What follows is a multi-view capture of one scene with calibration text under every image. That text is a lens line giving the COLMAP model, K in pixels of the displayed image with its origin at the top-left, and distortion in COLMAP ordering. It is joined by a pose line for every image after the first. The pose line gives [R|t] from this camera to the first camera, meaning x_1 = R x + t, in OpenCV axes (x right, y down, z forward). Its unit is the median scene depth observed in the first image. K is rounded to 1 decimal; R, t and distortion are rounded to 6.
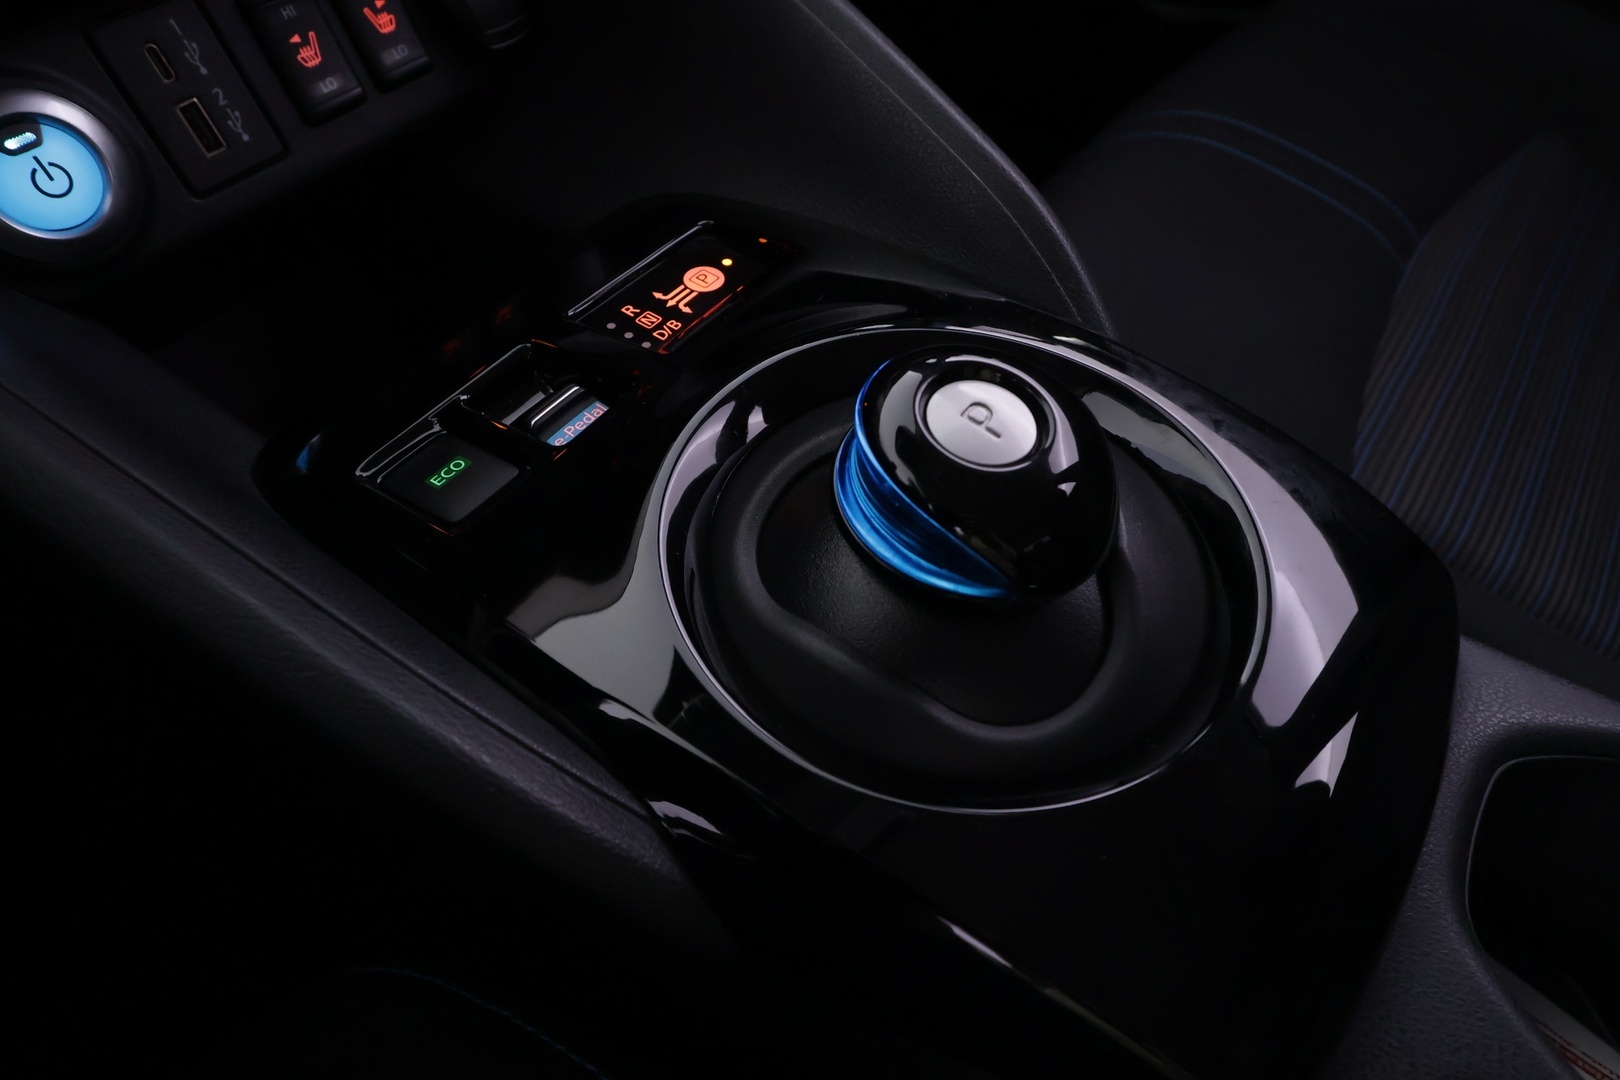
lens RADIAL K [[1016.1, 0, 810.0], [0, 1016.1, 540.0], [0, 0, 1]] dist [-0.003374, -0.000162]
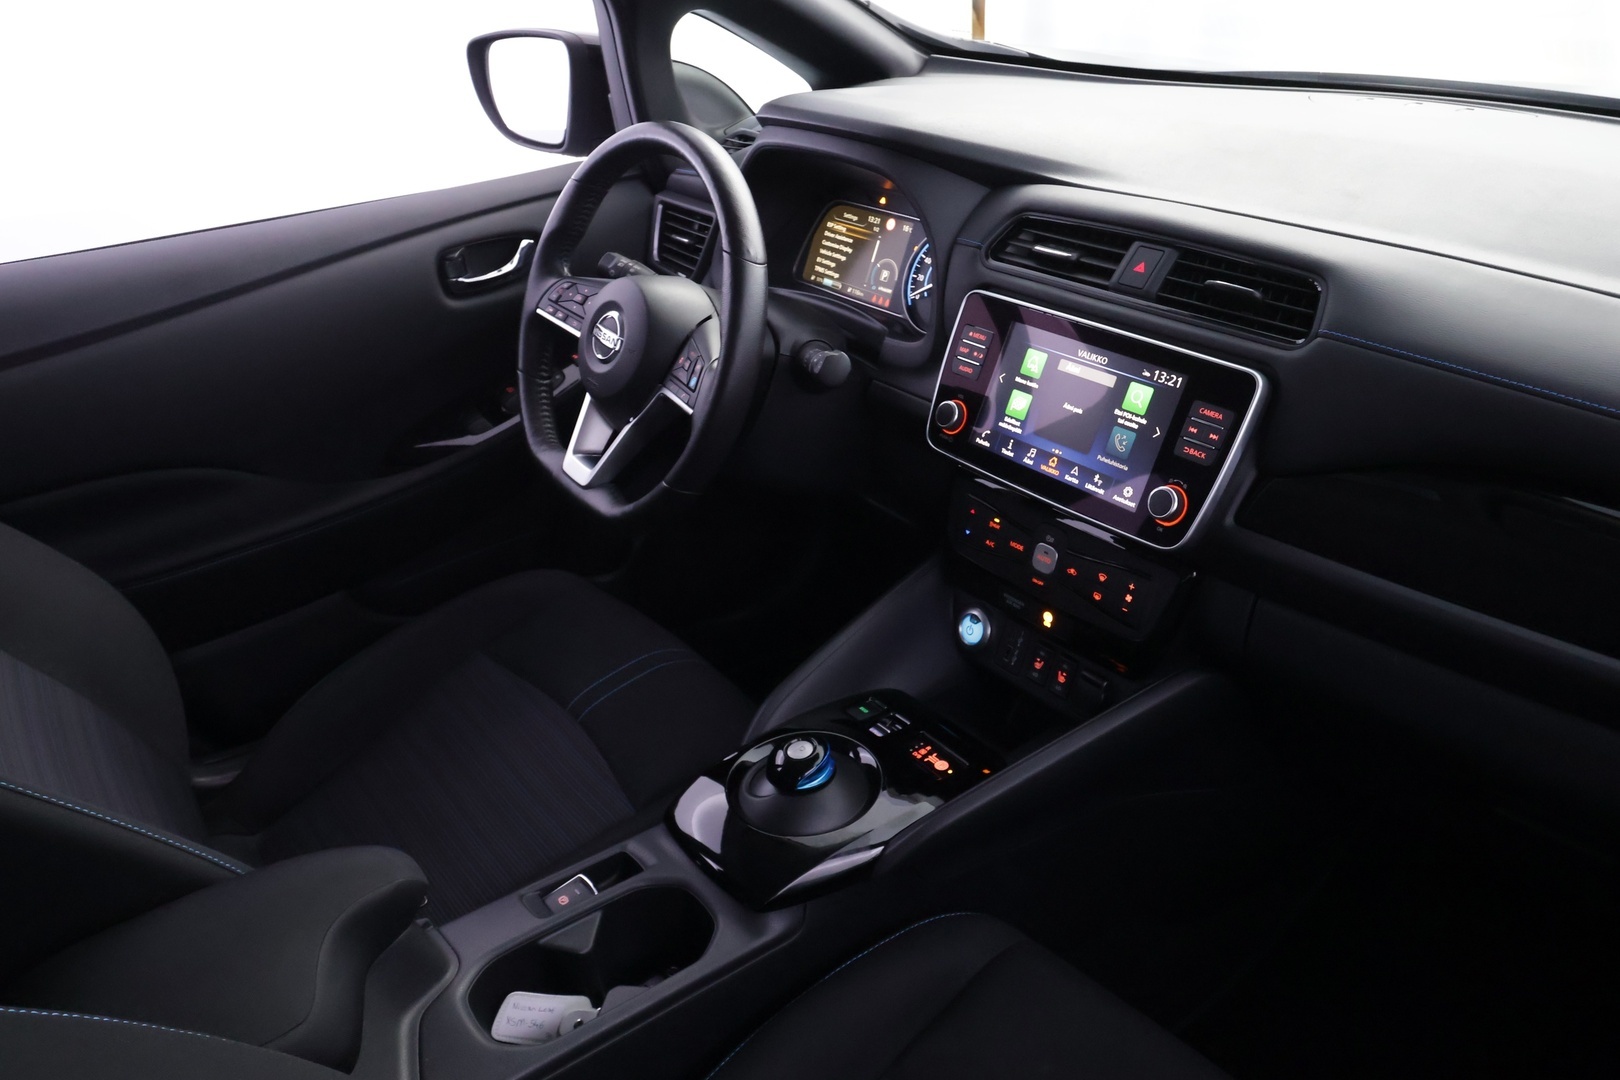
lens RADIAL K [[1269.4, 0, 810.0], [0, 1269.4, 540.0], [0, 0, 1]] dist [0.002212, 0.000333]
pose [[-0.320207, 0.442001, -0.837916, 2.931098], [-0.688990, 0.498402, 0.526202, -2.347616], [0.650200, 0.745809, 0.144942, -0.288499]]
